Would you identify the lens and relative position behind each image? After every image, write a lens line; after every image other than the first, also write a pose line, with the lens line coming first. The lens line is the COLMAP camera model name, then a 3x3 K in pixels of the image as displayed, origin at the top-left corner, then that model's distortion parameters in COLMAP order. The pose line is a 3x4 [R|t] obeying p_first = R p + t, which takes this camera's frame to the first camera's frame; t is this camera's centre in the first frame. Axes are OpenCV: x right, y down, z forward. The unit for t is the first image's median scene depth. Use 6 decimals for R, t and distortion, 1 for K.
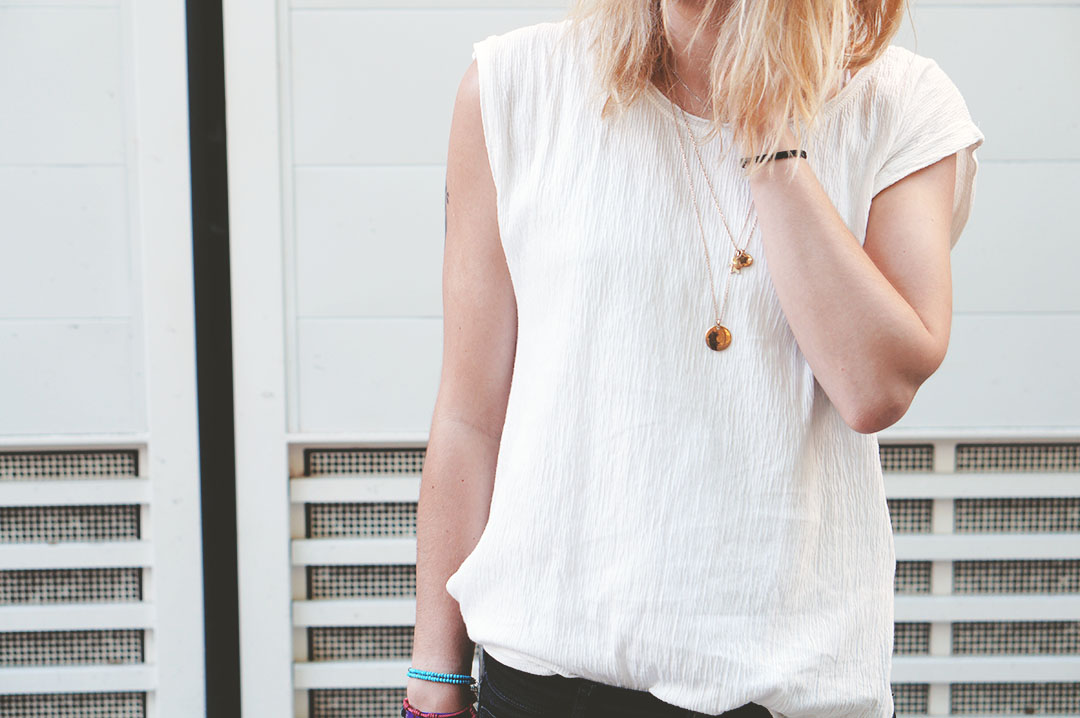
lens RADIAL K [[2315.7, 0, 519.2], [0, 2315.7, 335.7], [0, 0, 1]] dist [0.077273, 0.000000]
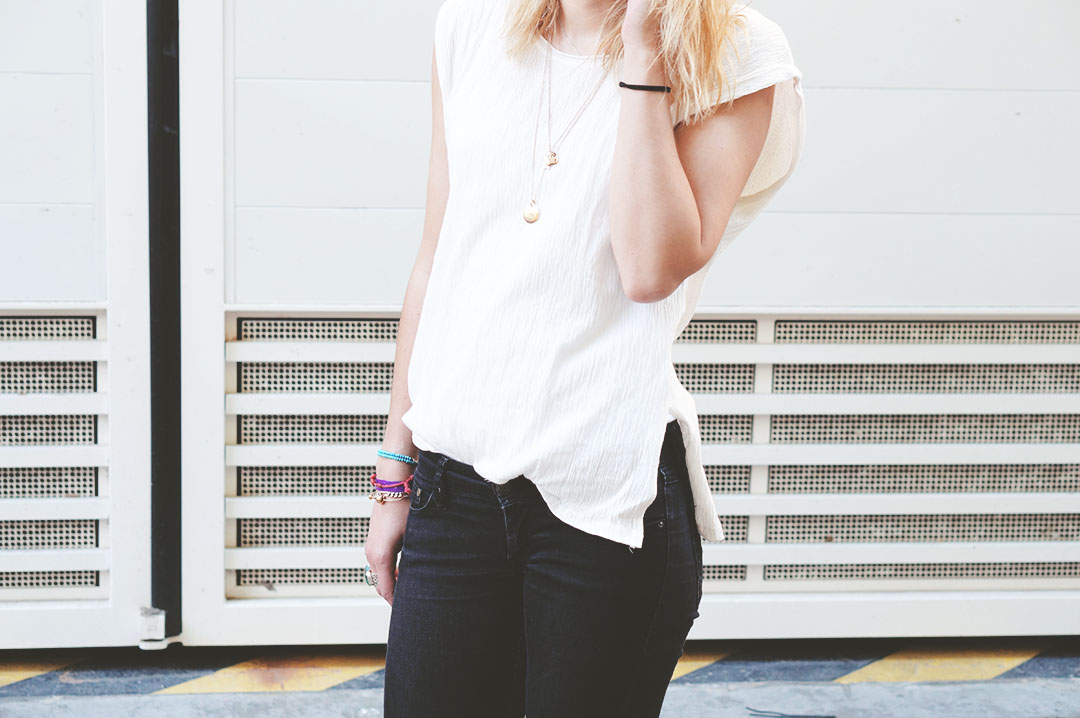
lens RADIAL K [[2315.7, 0, 542.3], [0, 2315.7, 354.6], [0, 0, 1]] dist [0.077273, 0.000000]
pose [[0.995446, 0.011936, 0.094579, -0.048795], [-0.014897, 0.999419, 0.030661, 0.028949], [-0.094158, -0.031930, 0.995045, -0.202406]]
